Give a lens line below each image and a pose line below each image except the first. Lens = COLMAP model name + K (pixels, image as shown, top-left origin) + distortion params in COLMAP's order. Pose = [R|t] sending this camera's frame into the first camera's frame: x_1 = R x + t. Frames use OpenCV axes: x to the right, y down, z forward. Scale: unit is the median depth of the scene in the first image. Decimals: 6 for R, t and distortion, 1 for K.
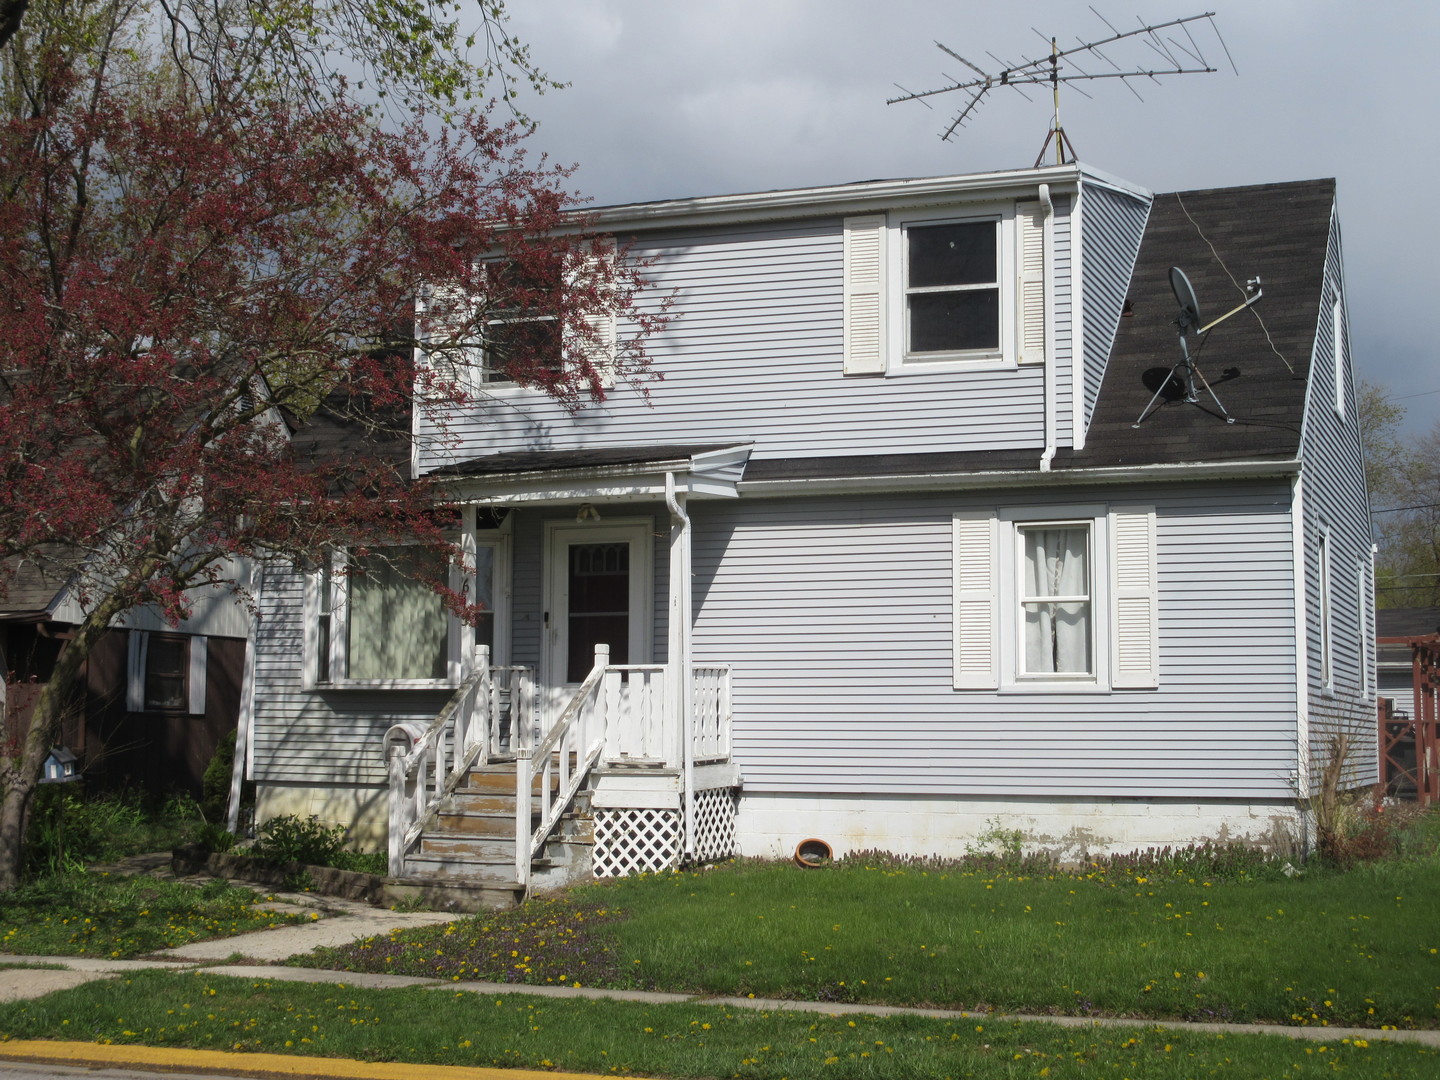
lens RADIAL K [[2225.2, 0, 720.1], [0, 2225.2, 537.2], [0, 0, 1]] dist [-0.027015, 0.000000]
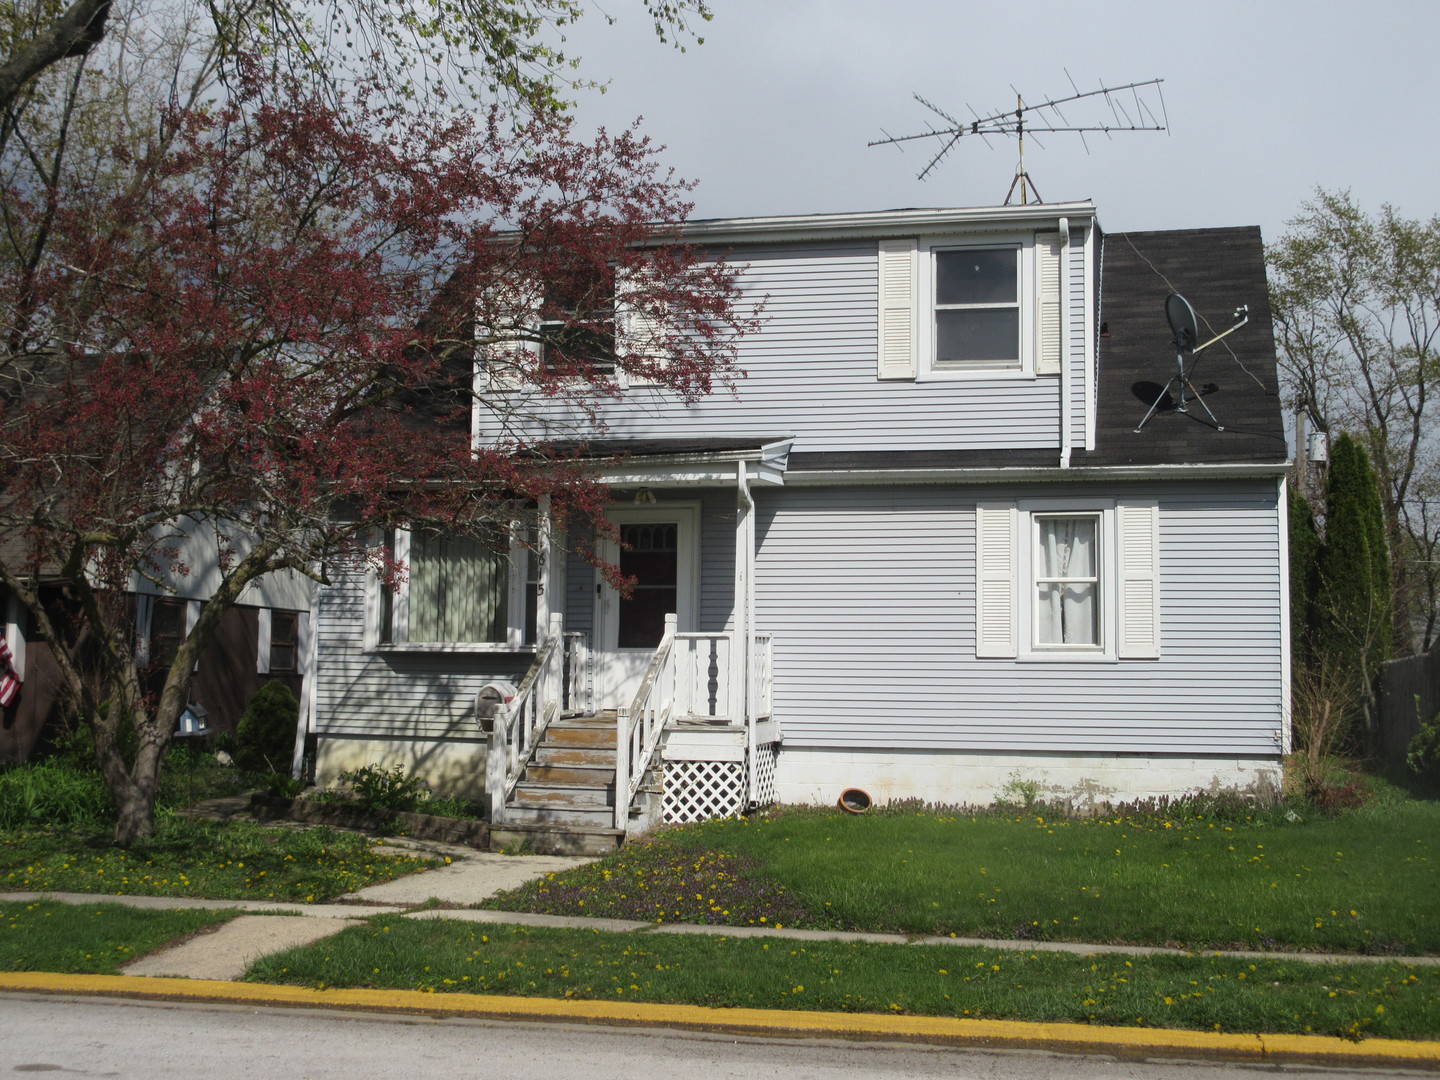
lens RADIAL K [[1869.1, 0, 720.2], [0, 1869.1, 539.8], [0, 0, 1]] dist [-0.044651, 0.000000]
pose [[0.991053, 0.018940, 0.132117, -0.154469], [-0.019906, 0.999784, 0.005989, 0.004938], [-0.131975, -0.008565, 0.991216, 0.069417]]
